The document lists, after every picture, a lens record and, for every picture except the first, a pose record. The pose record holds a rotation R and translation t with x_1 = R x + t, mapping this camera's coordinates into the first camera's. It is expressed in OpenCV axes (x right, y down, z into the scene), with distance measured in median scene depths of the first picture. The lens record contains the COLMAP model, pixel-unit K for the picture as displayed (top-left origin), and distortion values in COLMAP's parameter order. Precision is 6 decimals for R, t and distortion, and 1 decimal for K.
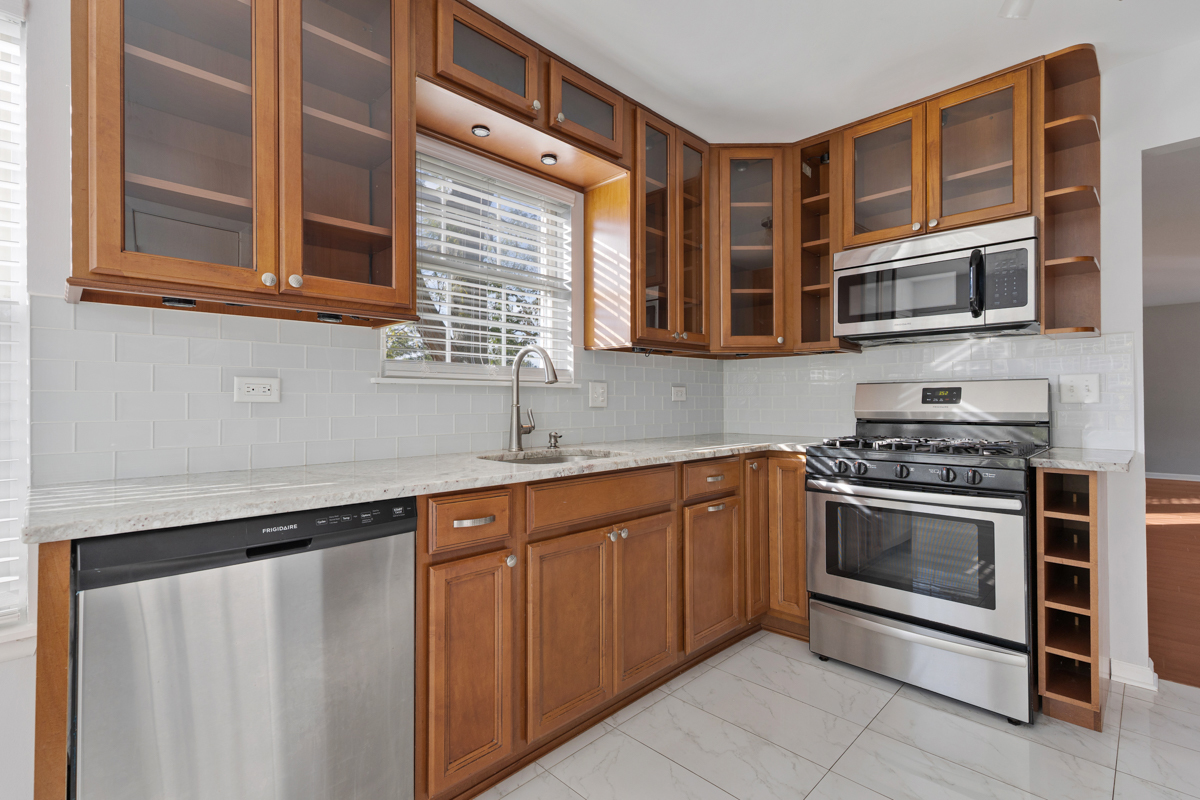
lens RADIAL K [[552.7, 0, 598.7], [0, 552.7, 399.5], [0, 0, 1]] dist [0.002006, -0.000037]
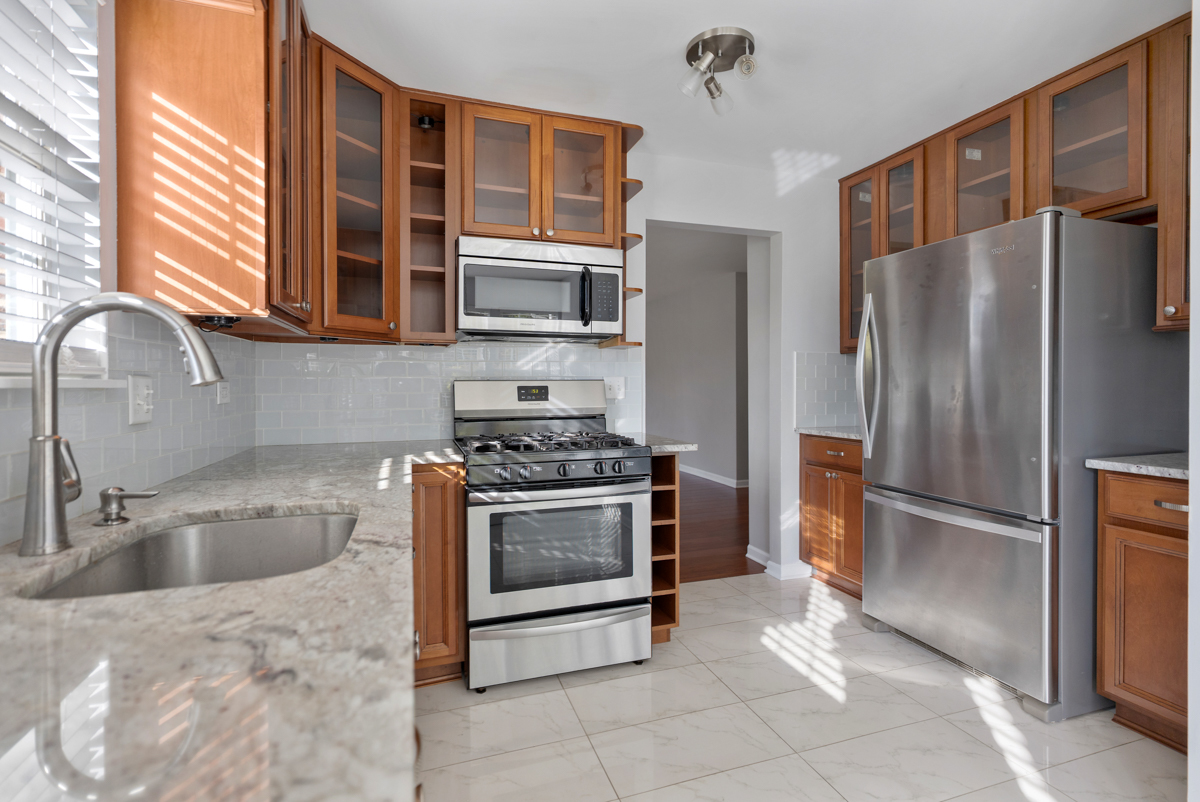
lens RADIAL K [[552.7, 0, 600.2], [0, 552.7, 390.8], [0, 0, 1]] dist [0.002006, -0.000037]
pose [[0.445928, -0.009329, 0.895020, -0.293270], [-0.000427, 0.999943, 0.010635, -0.024387], [-0.895069, -0.005125, 0.445899, 0.416564]]
